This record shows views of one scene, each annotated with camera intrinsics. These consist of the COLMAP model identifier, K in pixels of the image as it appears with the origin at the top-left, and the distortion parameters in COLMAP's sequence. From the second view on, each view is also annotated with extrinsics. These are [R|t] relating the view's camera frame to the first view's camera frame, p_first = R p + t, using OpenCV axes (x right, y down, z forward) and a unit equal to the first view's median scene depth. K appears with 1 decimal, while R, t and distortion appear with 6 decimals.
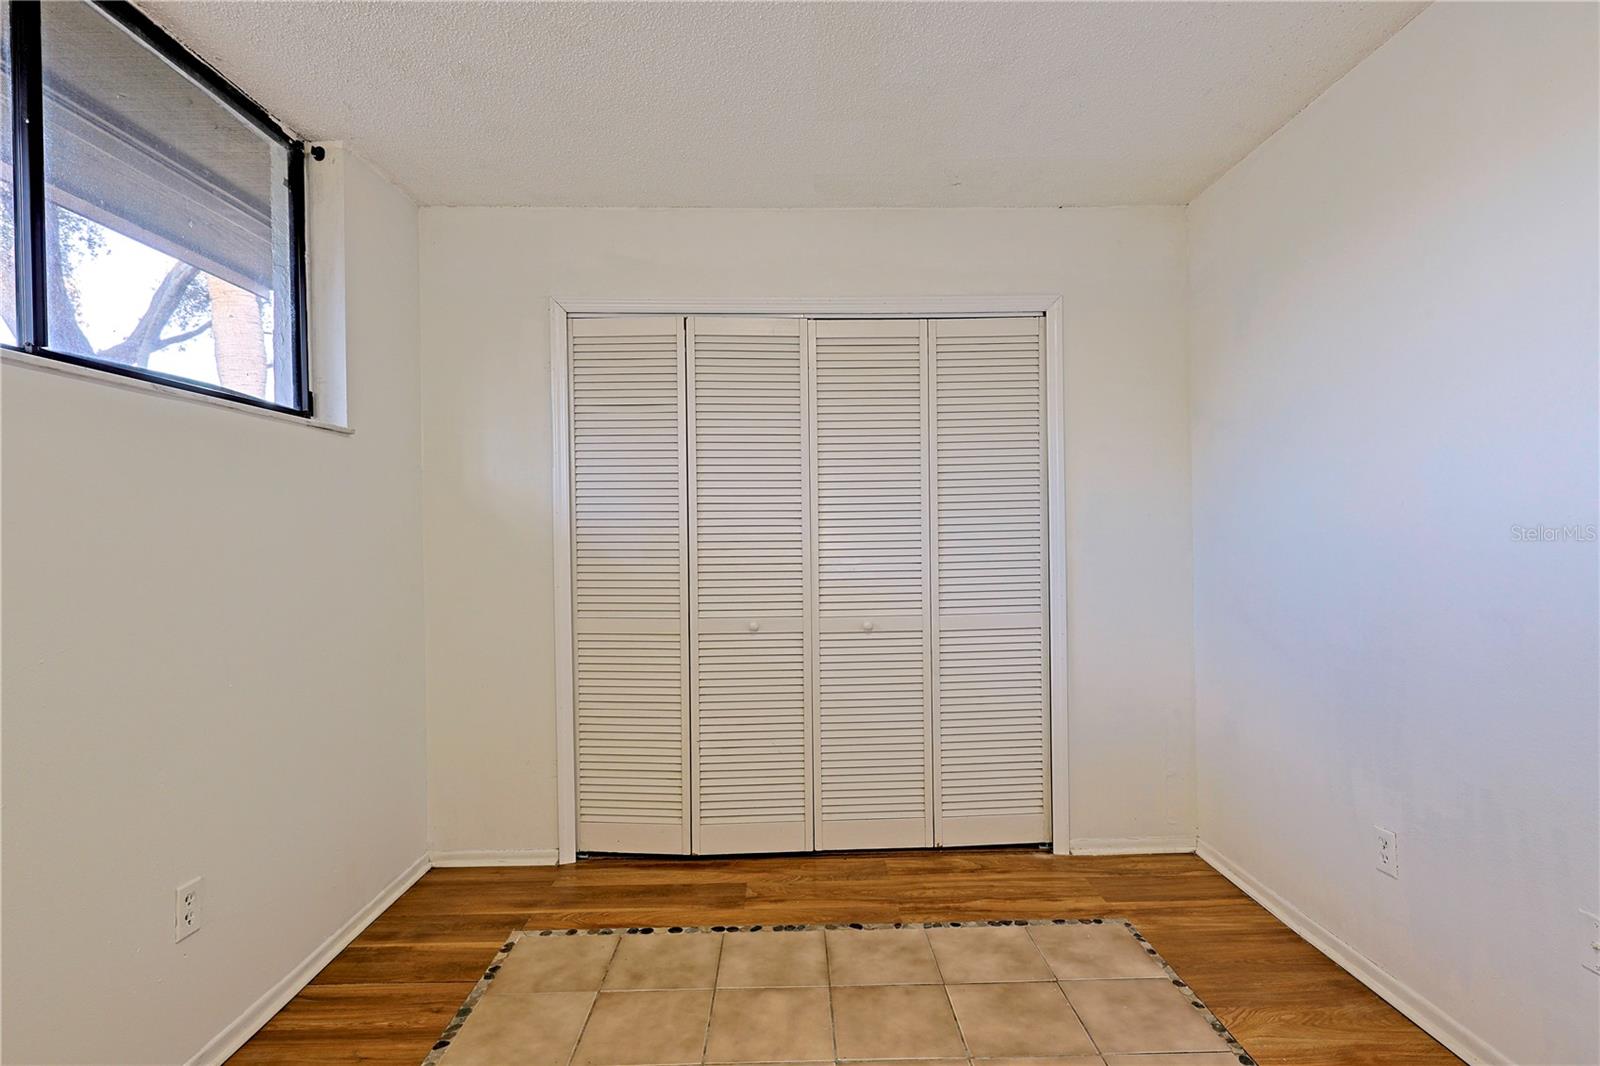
lens RADIAL K [[772.6, 0, 802.5], [0, 772.6, 533.8], [0, 0, 1]] dist [-0.000705, 0.000405]
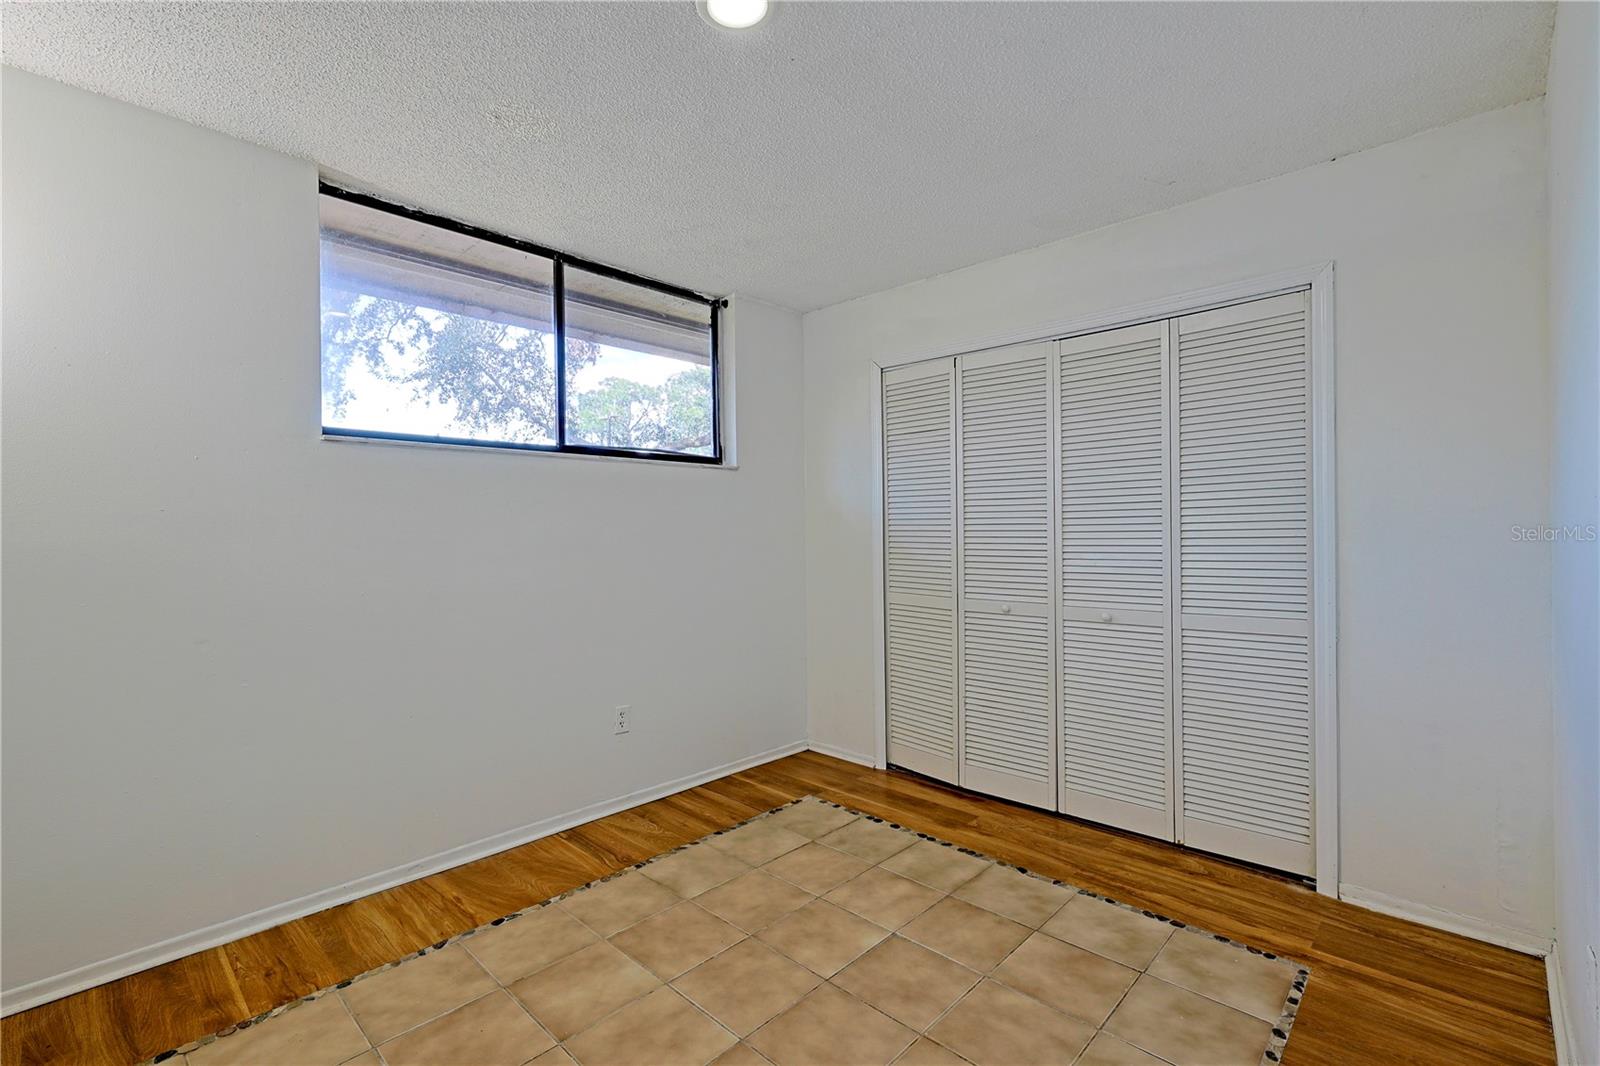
lens RADIAL K [[709.5, 0, 861.6], [0, 709.5, 533.1], [0, 0, 1]] dist [-0.000745, 0.001034]
pose [[0.735269, 0.008573, -0.677721, 0.573845], [-0.001993, 0.999943, 0.010487, -0.008319], [0.677773, -0.006360, 0.735244, 0.053187]]
